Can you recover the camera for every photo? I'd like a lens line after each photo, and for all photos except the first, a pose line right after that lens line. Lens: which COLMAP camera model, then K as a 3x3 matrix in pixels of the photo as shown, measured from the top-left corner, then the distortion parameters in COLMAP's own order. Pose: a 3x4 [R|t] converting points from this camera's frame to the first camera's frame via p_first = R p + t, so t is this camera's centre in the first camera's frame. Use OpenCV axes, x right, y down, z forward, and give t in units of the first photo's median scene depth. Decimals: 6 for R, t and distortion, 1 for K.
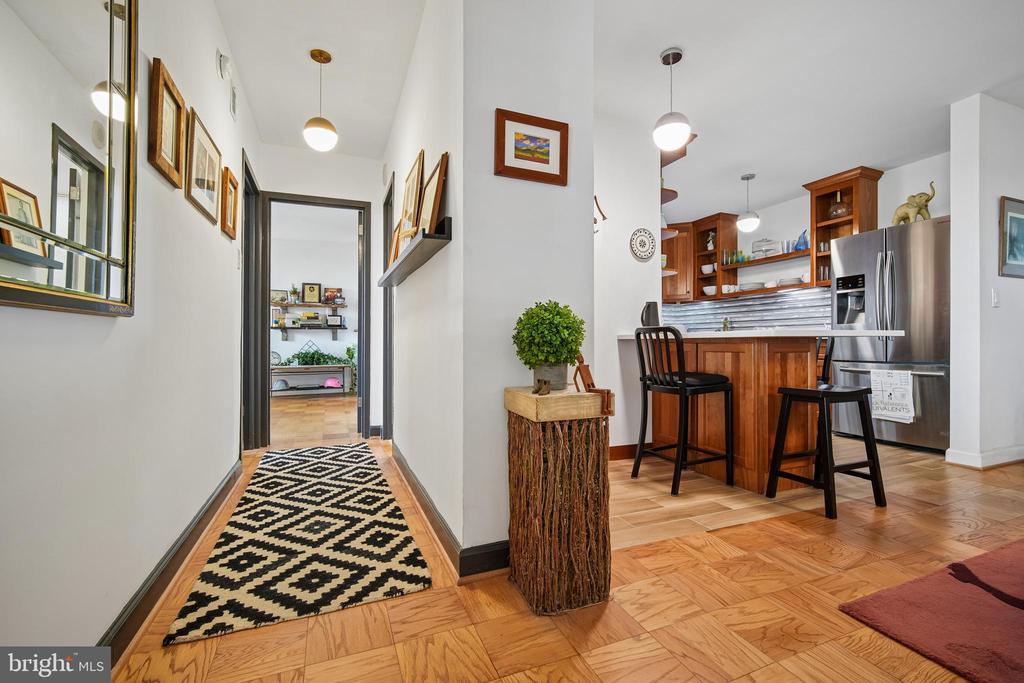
lens RADIAL K [[452.0, 0, 511.9], [0, 452.0, 345.4], [0, 0, 1]] dist [-0.015718, 0.002456]
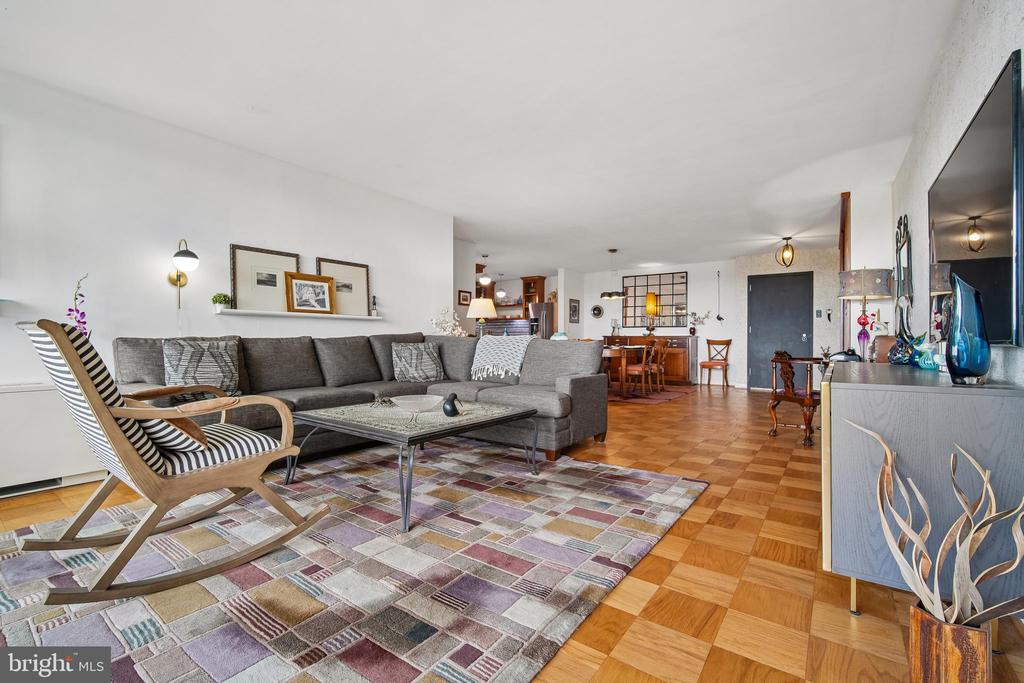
lens RADIAL K [[452.0, 0, 505.4], [0, 452.0, 336.7], [0, 0, 1]] dist [-0.015718, 0.002456]
pose [[0.861603, 0.008291, 0.507516, -0.820790], [-0.001311, 0.999900, -0.014109, -0.001948], [-0.507582, 0.011491, 0.861527, -1.324040]]
